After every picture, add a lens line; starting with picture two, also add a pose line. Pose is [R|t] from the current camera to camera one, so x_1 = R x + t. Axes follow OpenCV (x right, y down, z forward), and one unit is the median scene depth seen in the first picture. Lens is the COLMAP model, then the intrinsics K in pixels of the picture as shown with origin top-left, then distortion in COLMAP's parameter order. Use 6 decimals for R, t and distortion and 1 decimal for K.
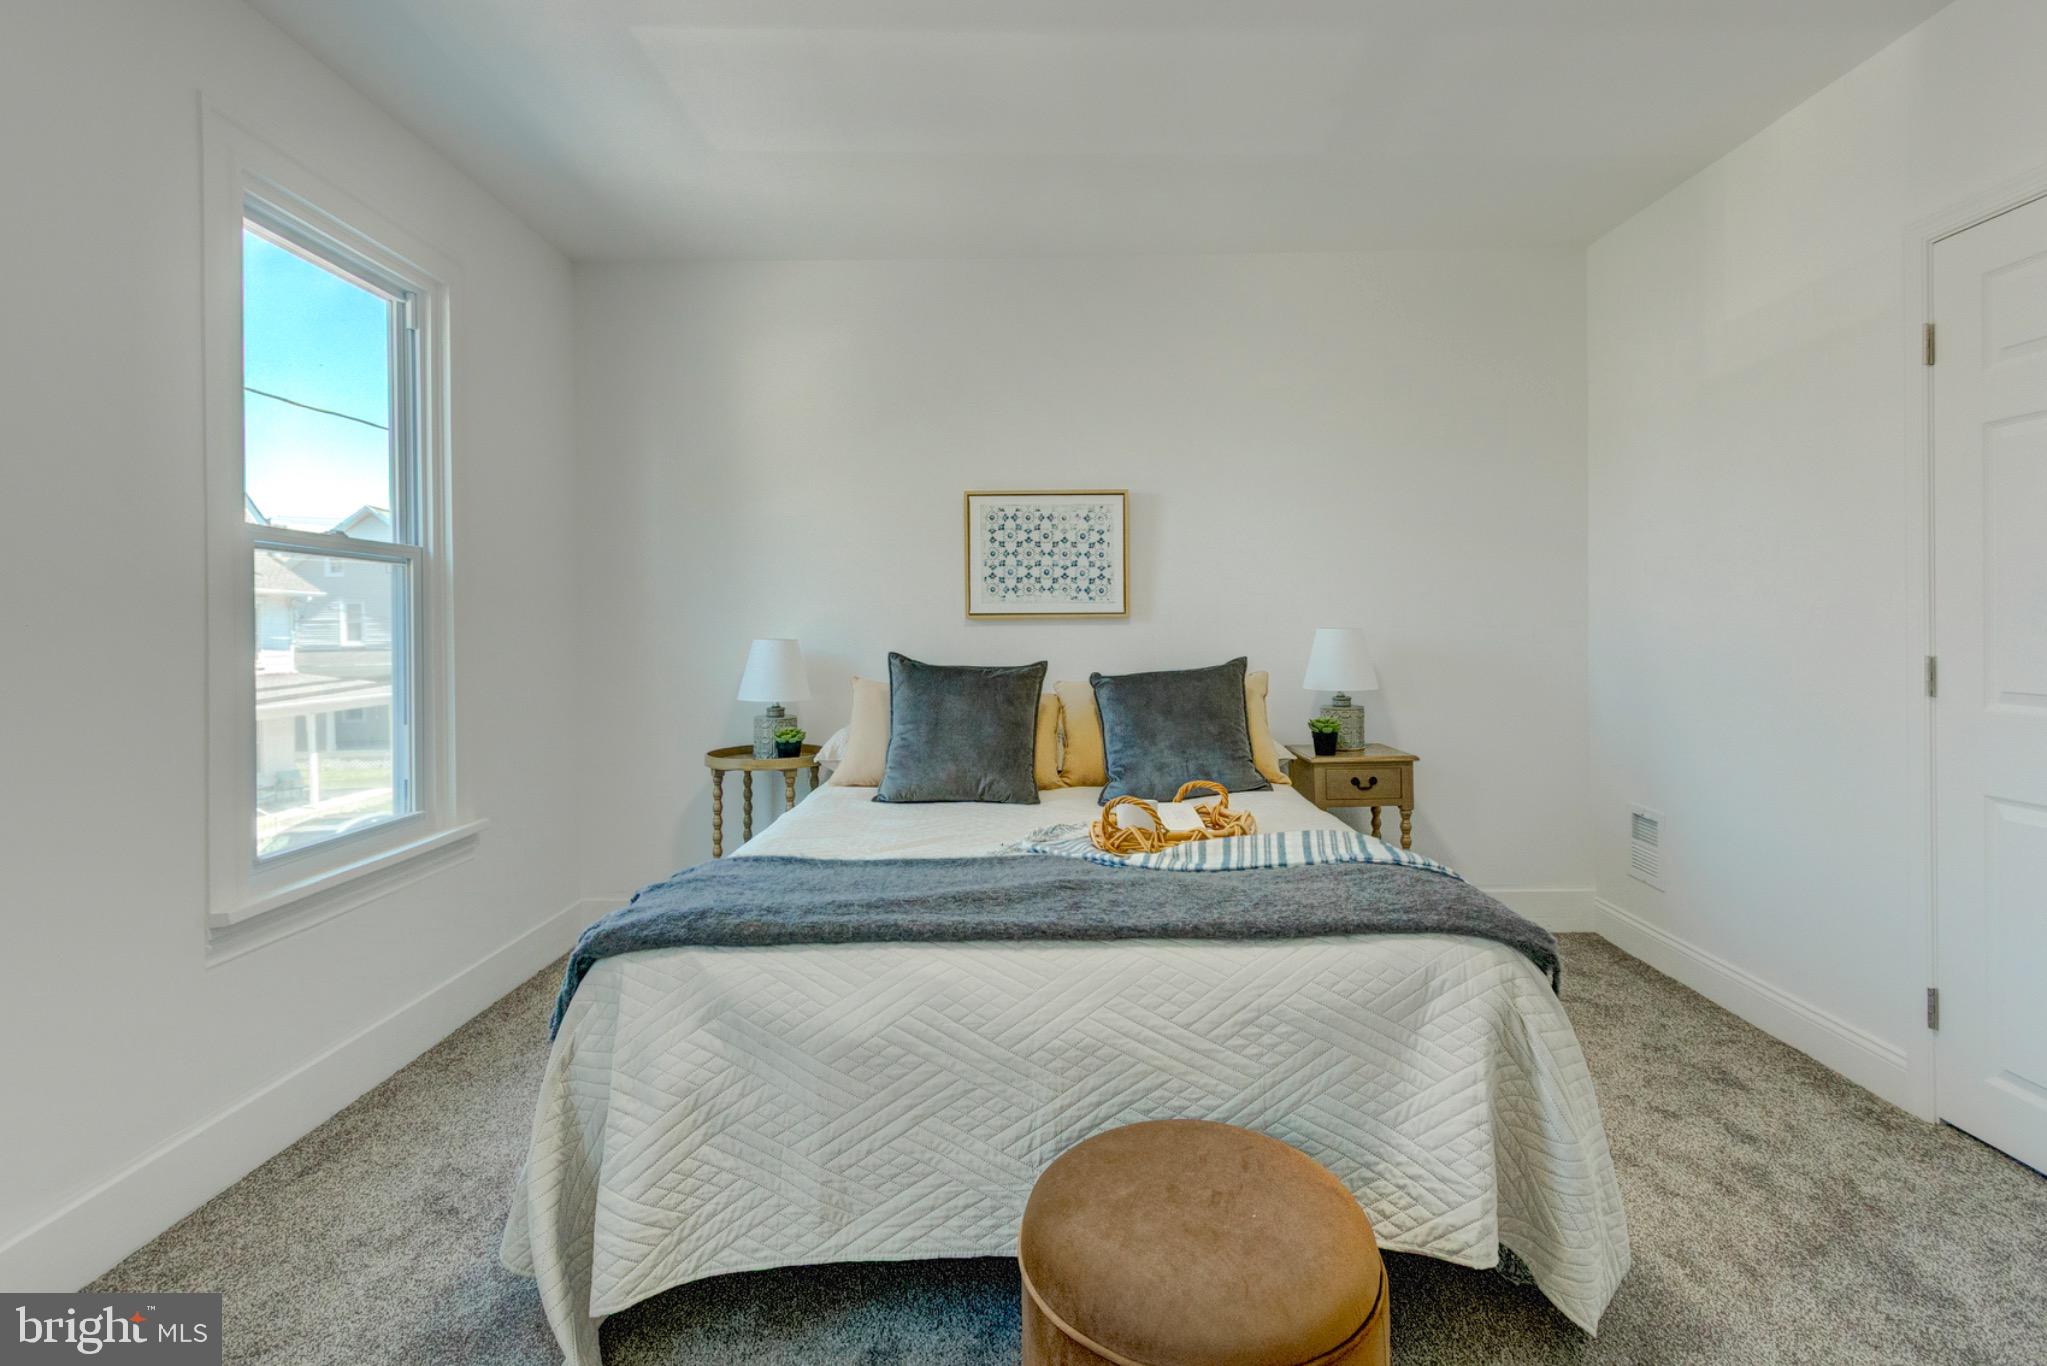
lens RADIAL K [[978.0, 0, 1019.6], [0, 978.0, 641.2], [0, 0, 1]] dist [-0.000494, -0.000492]
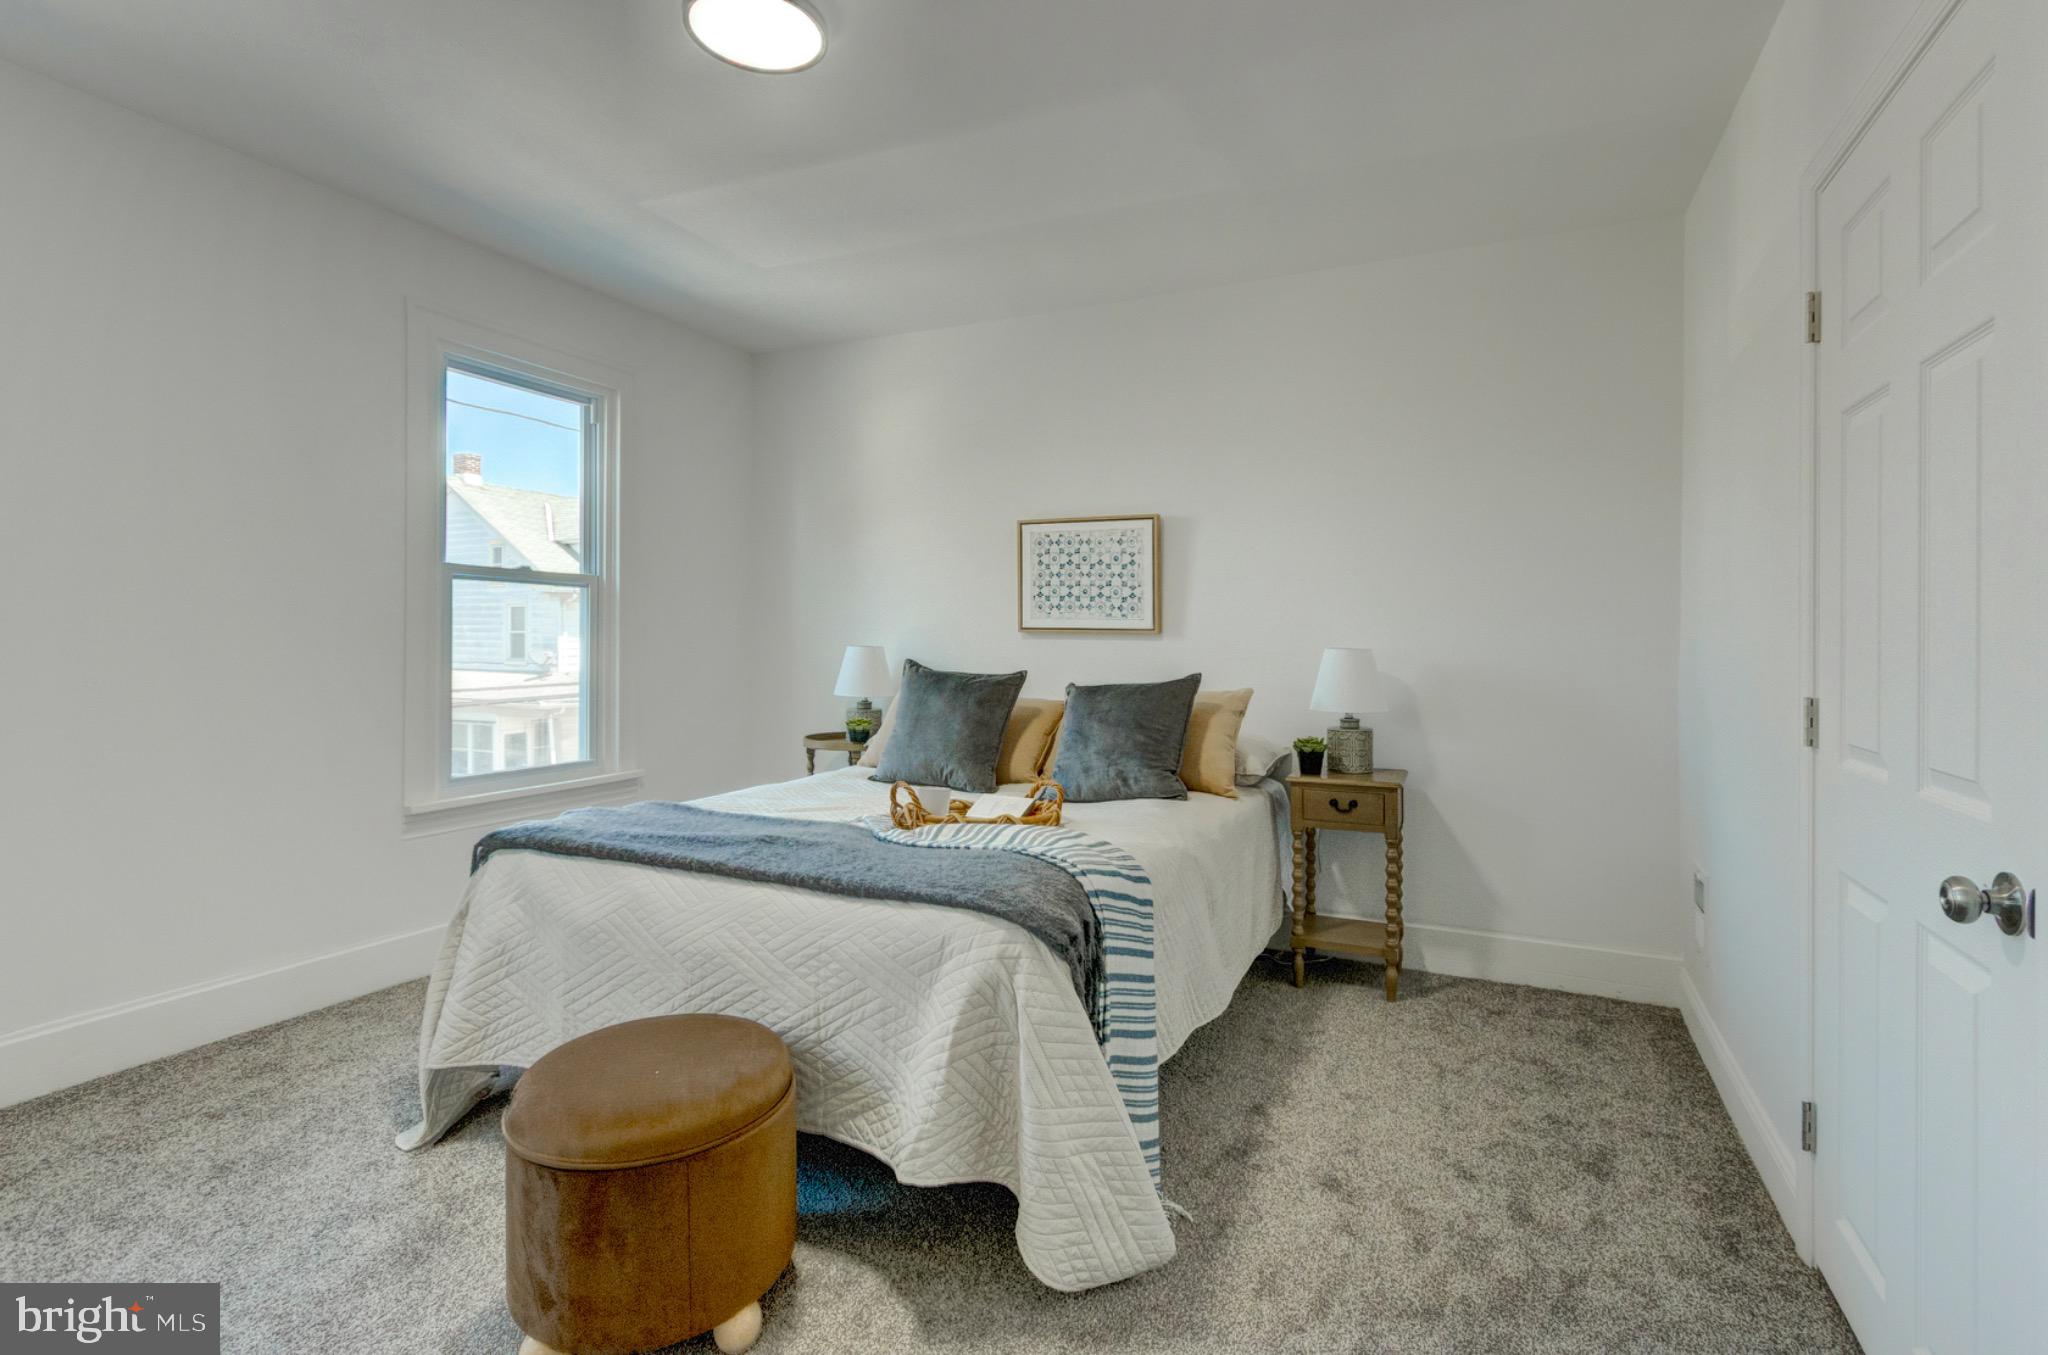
lens RADIAL K [[945.1, 0, 1030.1], [0, 945.1, 652.7], [0, 0, 1]] dist [0.000717, -0.000178]
pose [[0.909612, 0.025942, -0.414649, 0.422694], [-0.025162, 0.999656, 0.007345, -0.007688], [0.414697, 0.003752, 0.909952, 0.001840]]
